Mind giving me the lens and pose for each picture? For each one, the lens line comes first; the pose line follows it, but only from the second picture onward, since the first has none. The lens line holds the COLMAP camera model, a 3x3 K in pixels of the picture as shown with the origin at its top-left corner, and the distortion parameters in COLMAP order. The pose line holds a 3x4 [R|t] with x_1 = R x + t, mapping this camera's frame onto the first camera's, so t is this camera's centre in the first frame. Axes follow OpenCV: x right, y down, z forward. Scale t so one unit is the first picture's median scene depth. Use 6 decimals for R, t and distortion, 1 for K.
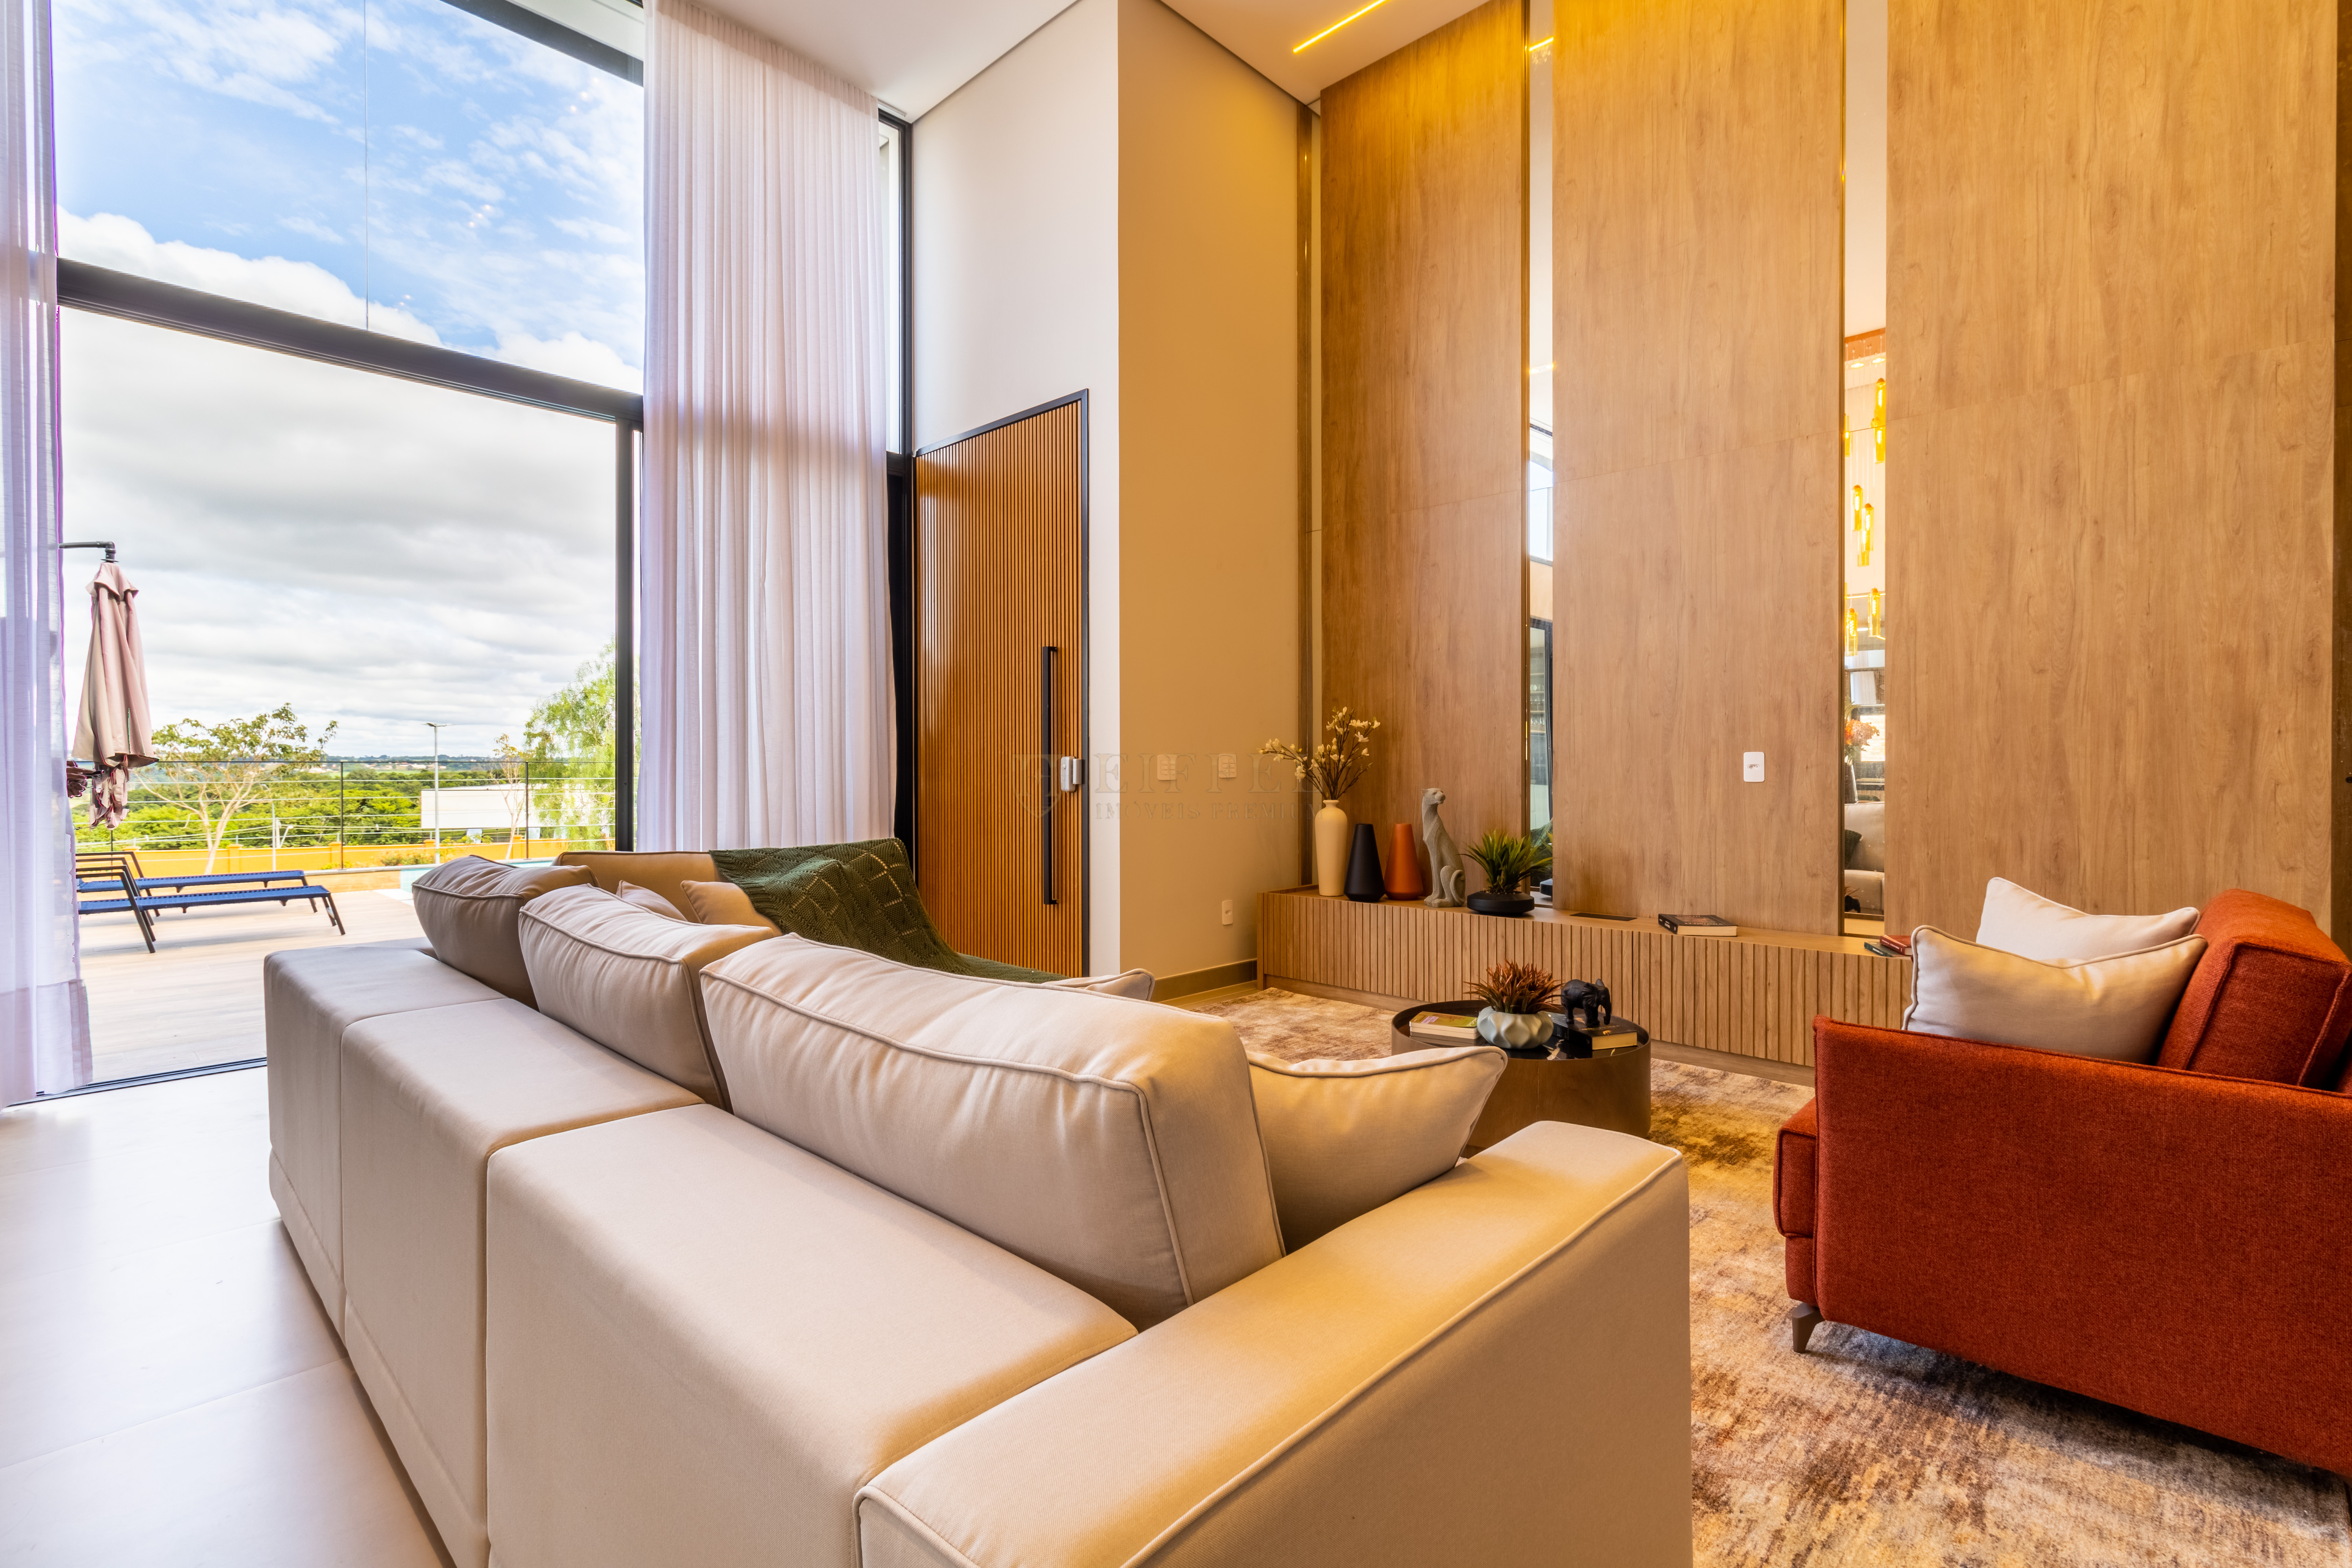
lens RADIAL K [[1093.9, 0, 1209.1], [0, 1093.9, 767.6], [0, 0, 1]] dist [0.001637, 0.001342]
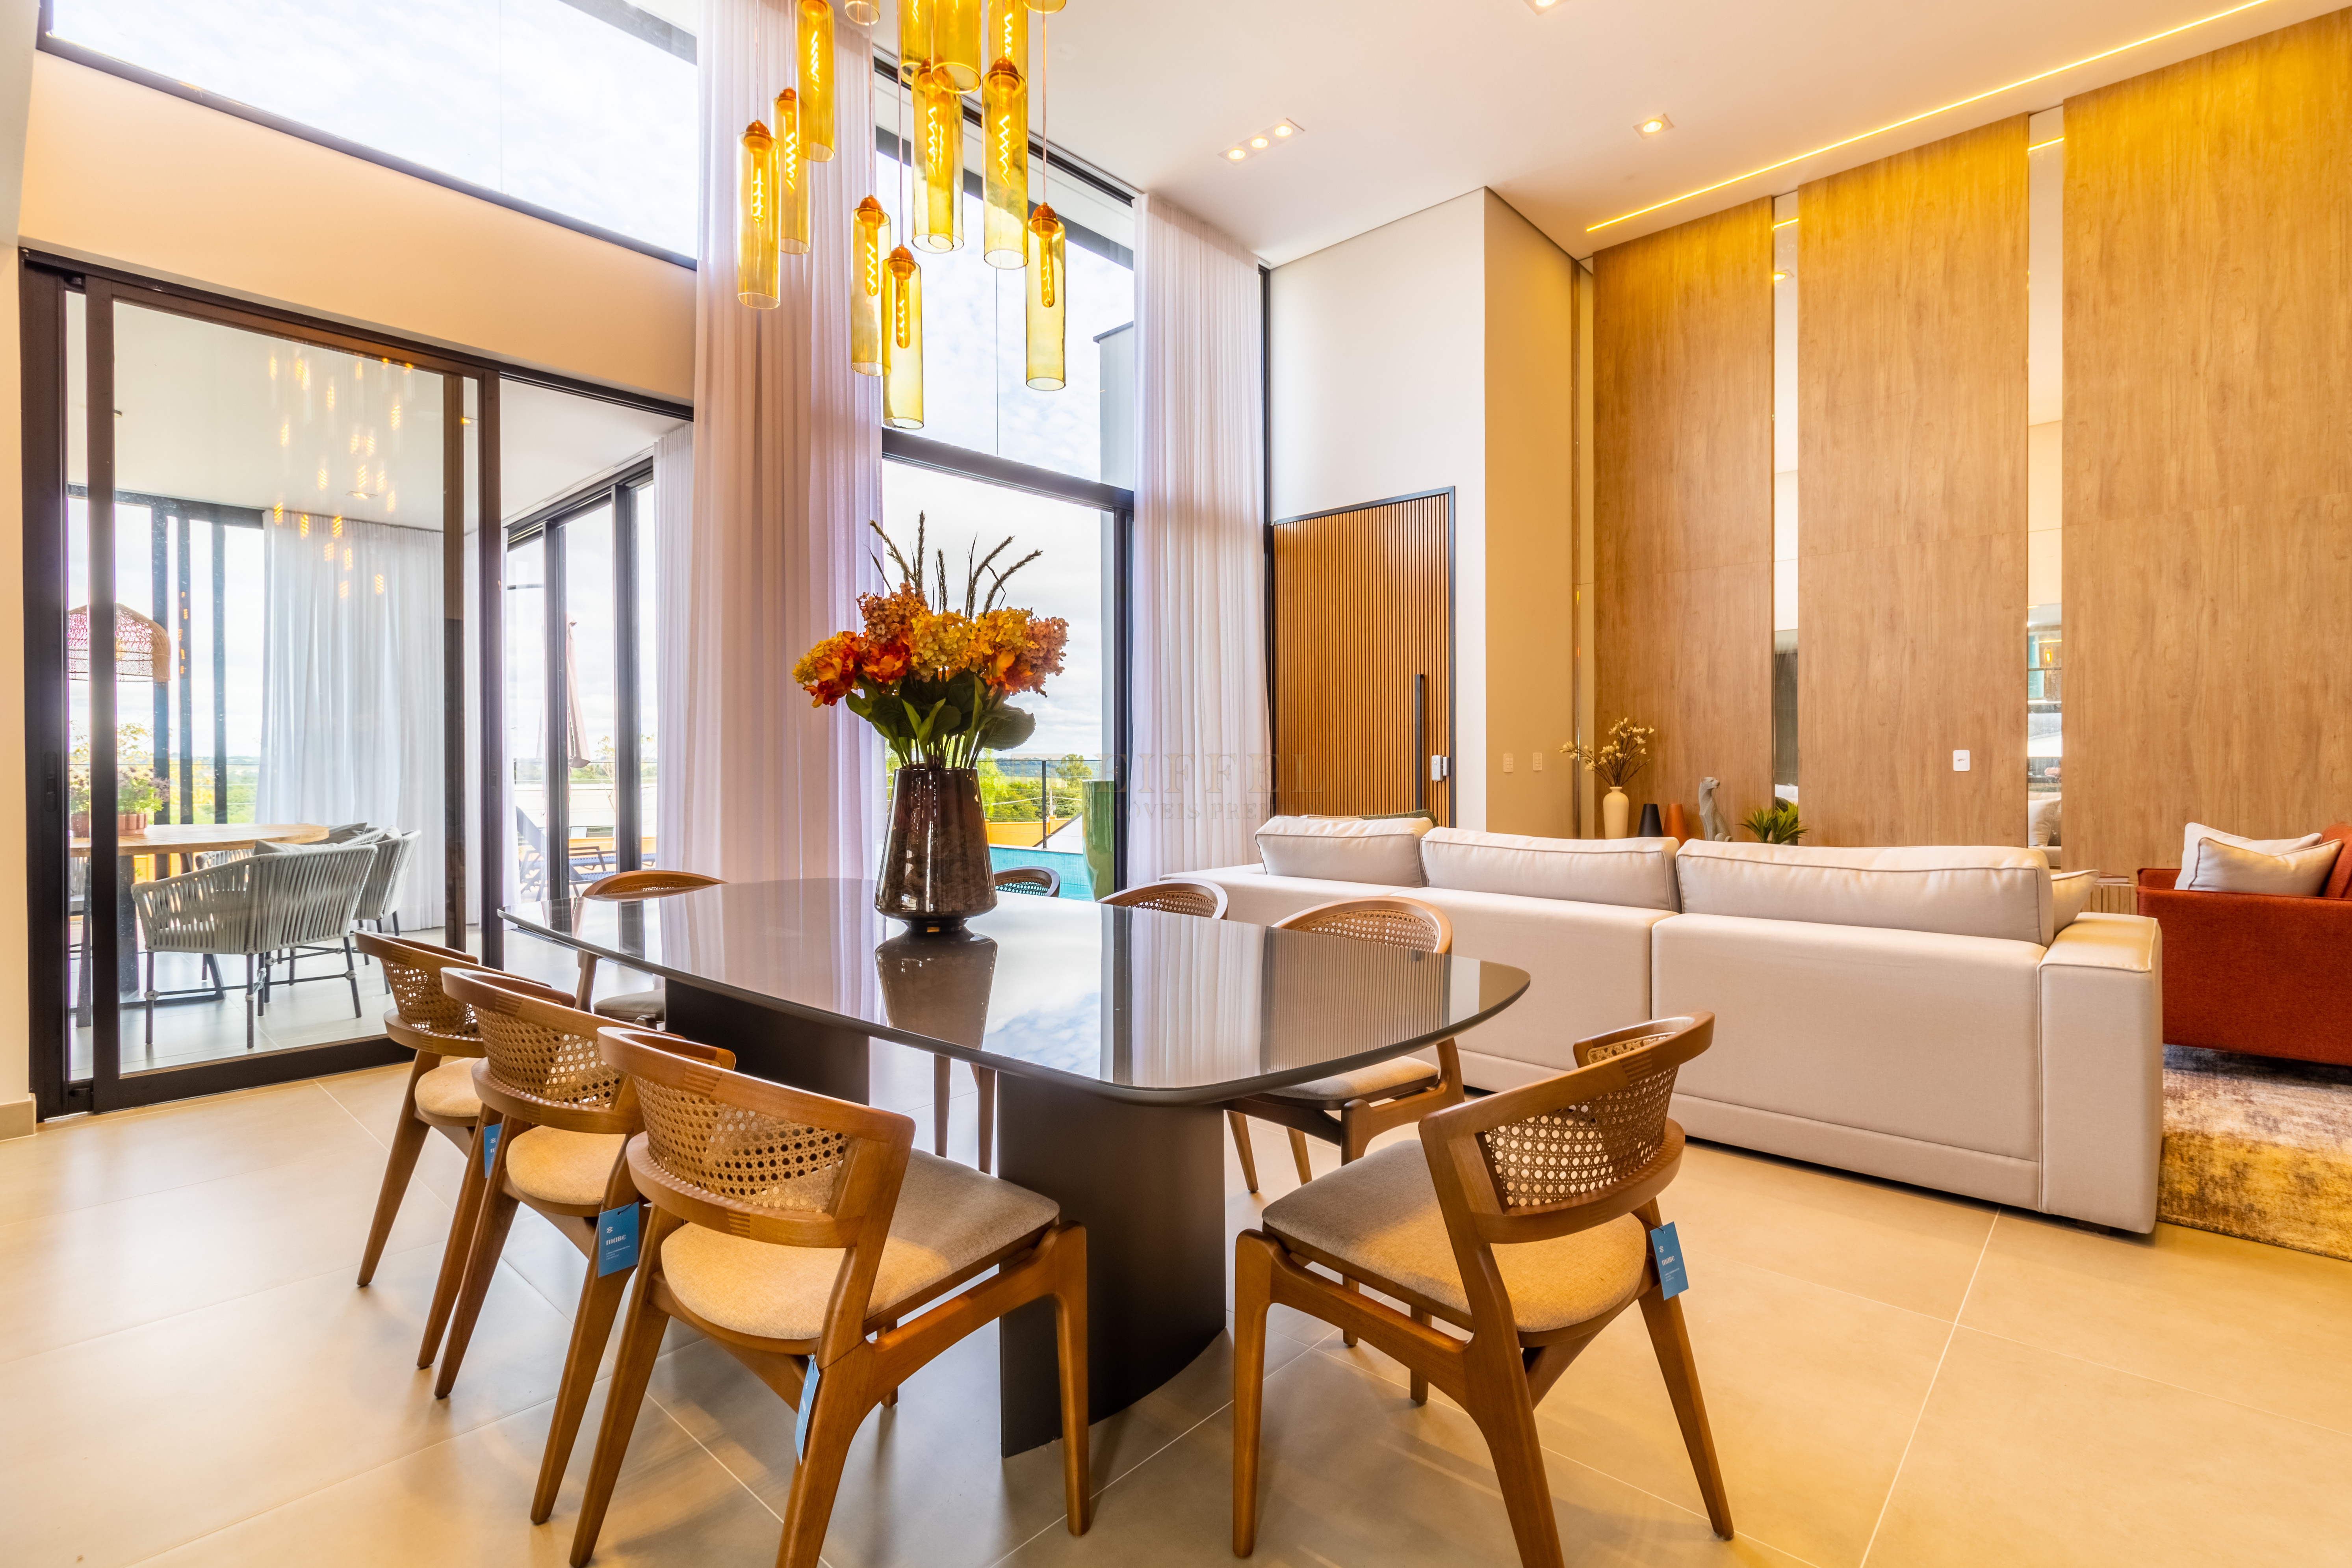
lens RADIAL K [[1099.2, 0, 1201.4], [0, 1099.2, 768.4], [0, 0, 1]] dist [0.001600, 0.000895]
pose [[0.999751, -0.004259, 0.021908, -0.597803], [0.004214, 0.999989, 0.002088, 0.002981], [-0.021917, -0.001995, 0.999758, -0.477728]]
